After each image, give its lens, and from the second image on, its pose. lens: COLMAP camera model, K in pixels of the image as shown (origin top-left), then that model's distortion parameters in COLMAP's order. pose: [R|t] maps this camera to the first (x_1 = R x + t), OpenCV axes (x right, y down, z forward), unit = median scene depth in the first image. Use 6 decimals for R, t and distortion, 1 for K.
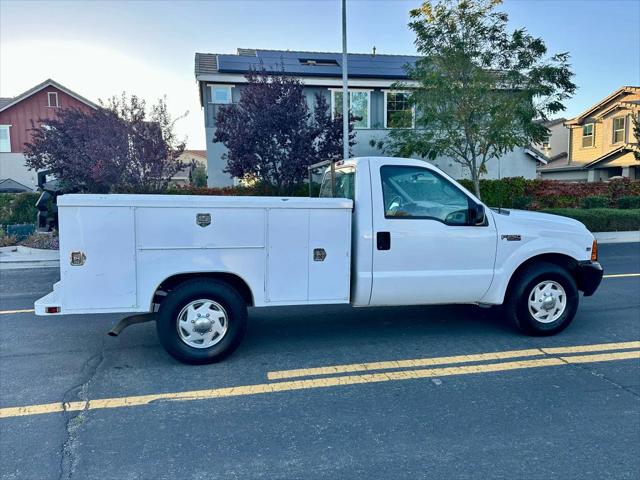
lens RADIAL K [[464.5, 0, 320.1], [0, 464.5, 241.4], [0, 0, 1]] dist [0.080962, -0.119020]
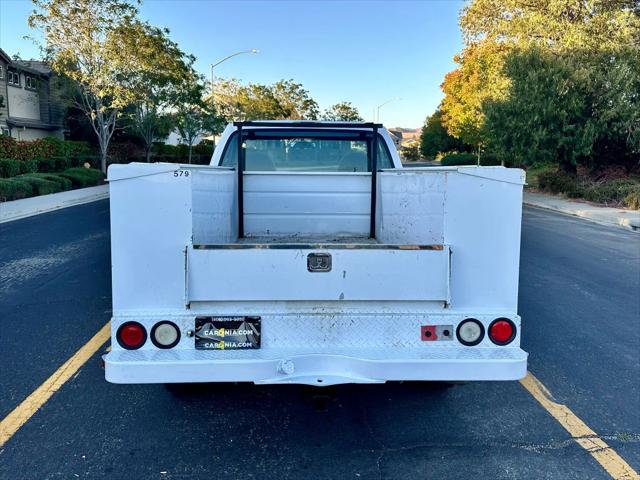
lens RADIAL K [[576.9, 0, 324.2], [0, 576.9, 238.7], [0, 0, 1]] dist [0.154996, -0.273620]
pose [[0.153840, -0.129543, 0.979567, -1.198688], [0.092432, 0.988908, 0.116262, -0.108404], [-0.983763, 0.072658, 0.164108, 1.006747]]
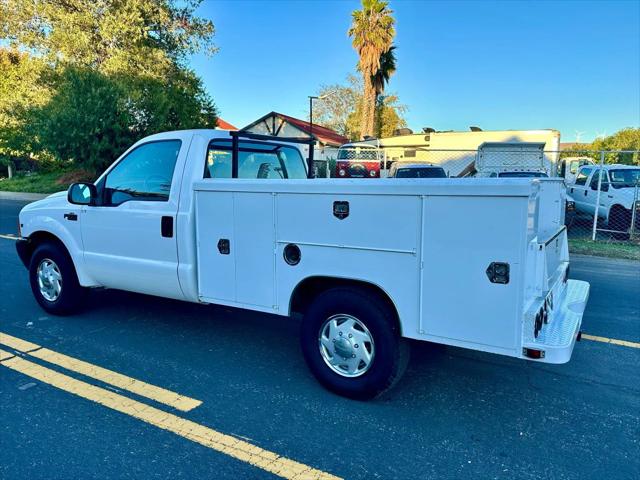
lens RADIAL K [[489.2, 0, 324.9], [0, 489.2, 239.4], [0, 0, 1]] dist [0.106109, -0.148362]
pose [[-0.734067, -0.101693, 0.671419, -0.828472], [0.056520, 0.976144, 0.209640, -0.209736], [-0.676720, 0.191839, -0.710808, 1.968205]]
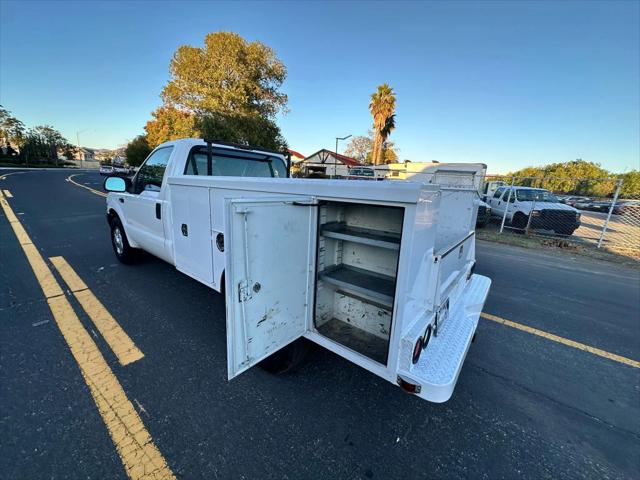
lens RADIAL K [[255.1, 0, 320.3], [0, 255.1, 239.2], [0, 0, 1]] dist [-0.001120, 0.000037]
pose [[-0.638105, -0.204205, 0.742376, -0.727510], [0.021197, 0.959163, 0.282057, -0.157049], [-0.769657, 0.195718, -0.607719, 1.579418]]
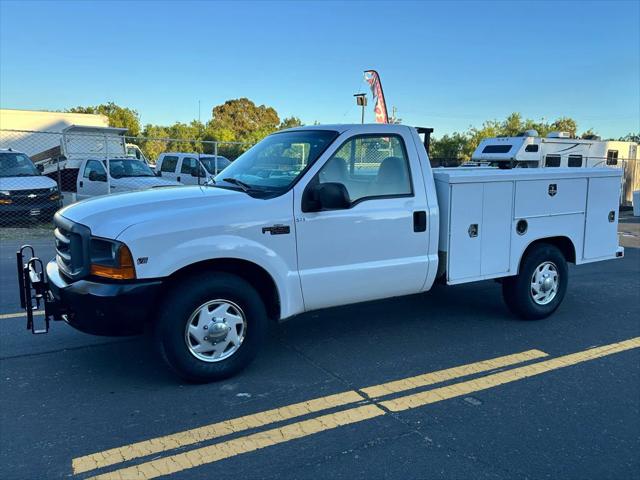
lens RADIAL K [[533.8, 0, 320.0], [0, 533.8, 240.0], [0, 0, 1]] dist [0.132447, -0.224579]
pose [[-0.948578, 0.038370, -0.314210, 0.566608], [-0.039119, 0.970807, 0.236651, -0.256378], [0.314117, 0.236773, -0.919385, 2.404361]]
